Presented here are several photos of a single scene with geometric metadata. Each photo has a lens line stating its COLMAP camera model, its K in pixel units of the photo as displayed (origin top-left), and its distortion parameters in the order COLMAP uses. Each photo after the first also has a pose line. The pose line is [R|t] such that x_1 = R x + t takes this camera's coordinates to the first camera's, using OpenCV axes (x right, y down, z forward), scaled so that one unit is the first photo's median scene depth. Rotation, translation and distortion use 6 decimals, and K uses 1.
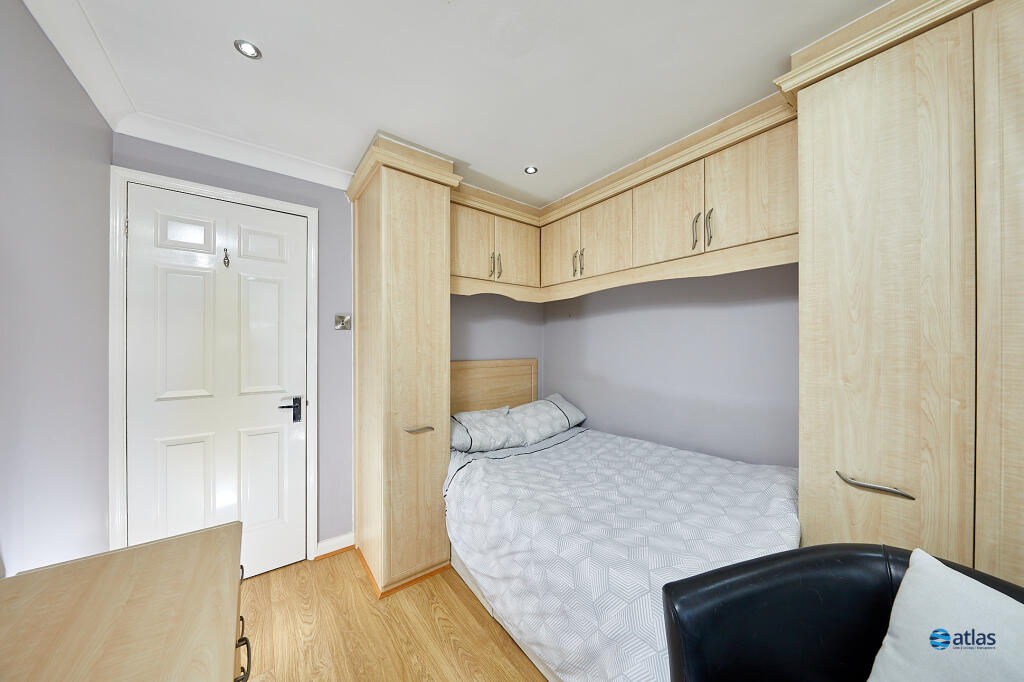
lens RADIAL K [[334.3, 0, 508.9], [0, 334.3, 343.9], [0, 0, 1]] dist [-0.000171, -0.000006]
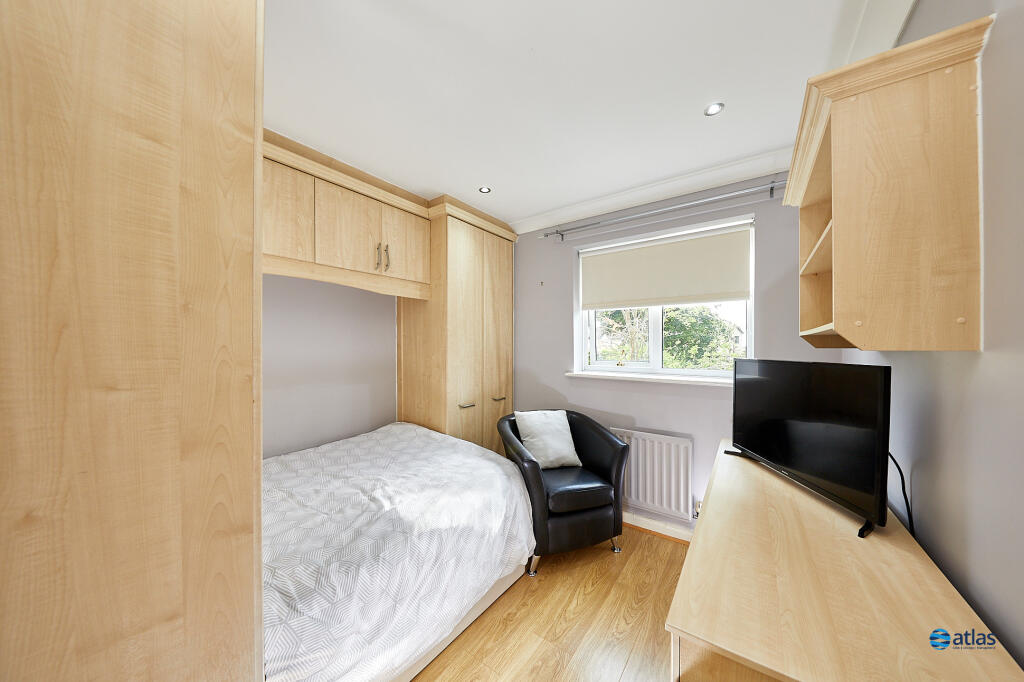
lens RADIAL K [[333.5, 0, 509.3], [0, 333.5, 344.6], [0, 0, 1]] dist [-0.000910, -0.000138]
pose [[-0.293580, 0.002775, 0.955931, -0.763063], [-0.004220, 0.999982, -0.004199, 0.000225], [-0.955925, -0.005267, -0.293563, 0.857845]]
